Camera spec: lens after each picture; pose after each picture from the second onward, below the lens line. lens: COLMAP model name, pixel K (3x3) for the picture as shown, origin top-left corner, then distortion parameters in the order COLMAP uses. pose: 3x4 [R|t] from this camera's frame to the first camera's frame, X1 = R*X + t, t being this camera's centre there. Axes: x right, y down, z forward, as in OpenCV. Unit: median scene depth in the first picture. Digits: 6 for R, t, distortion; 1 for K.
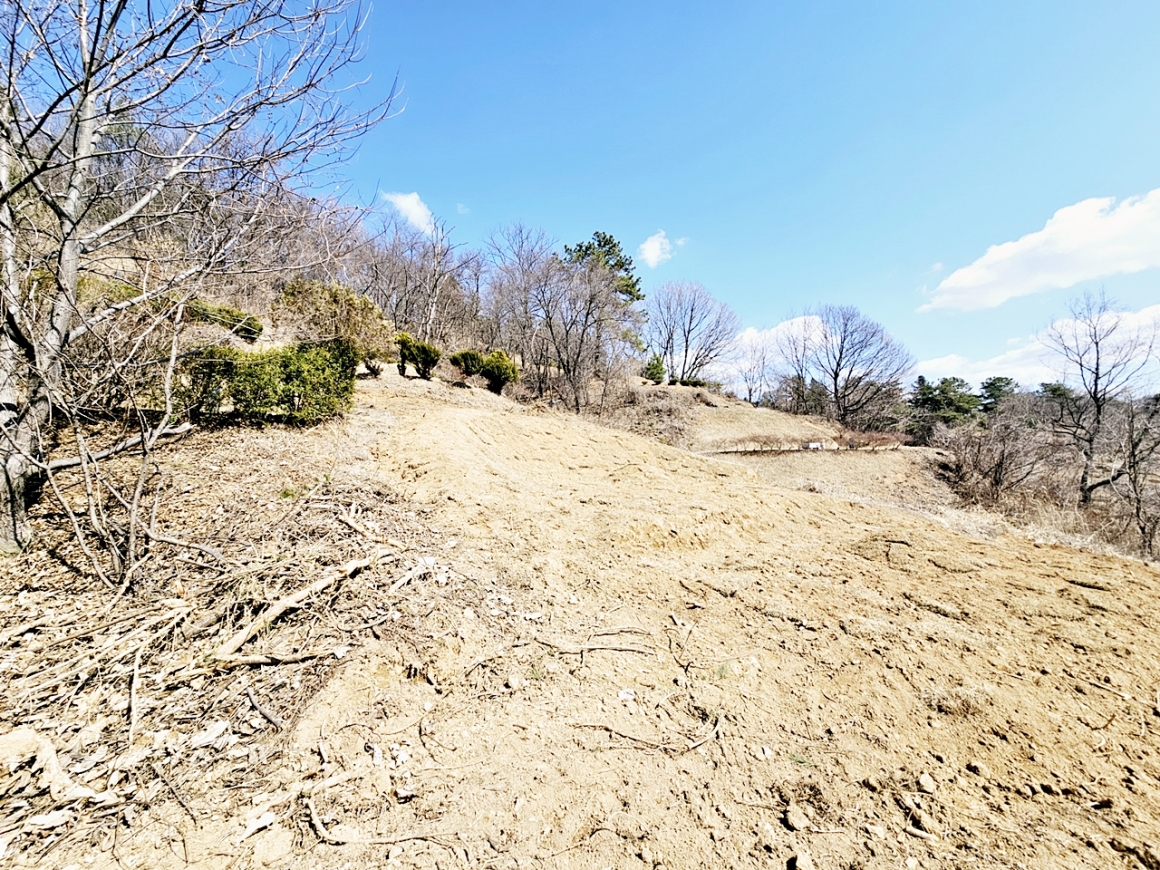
lens RADIAL K [[473.9, 0, 580.5], [0, 473.9, 432.0], [0, 0, 1]] dist [-0.003386, 0.001866]
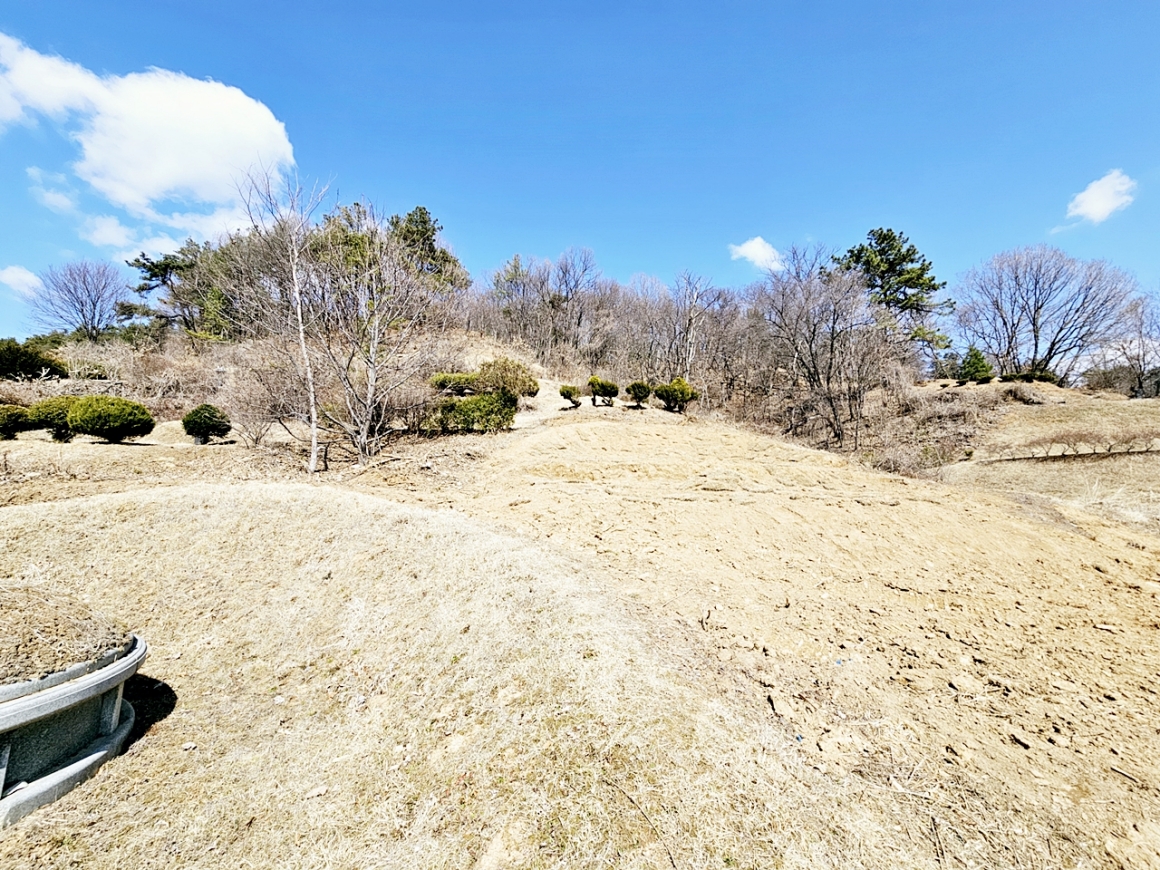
lens RADIAL K [[473.9, 0, 579.5], [0, 473.9, 435.0], [0, 0, 1]] dist [-0.003386, 0.001866]
pose [[0.755365, -0.072592, -0.651271, 0.307502], [0.027873, 0.996505, -0.078744, 0.049276], [0.654711, 0.041328, 0.754748, -0.075292]]
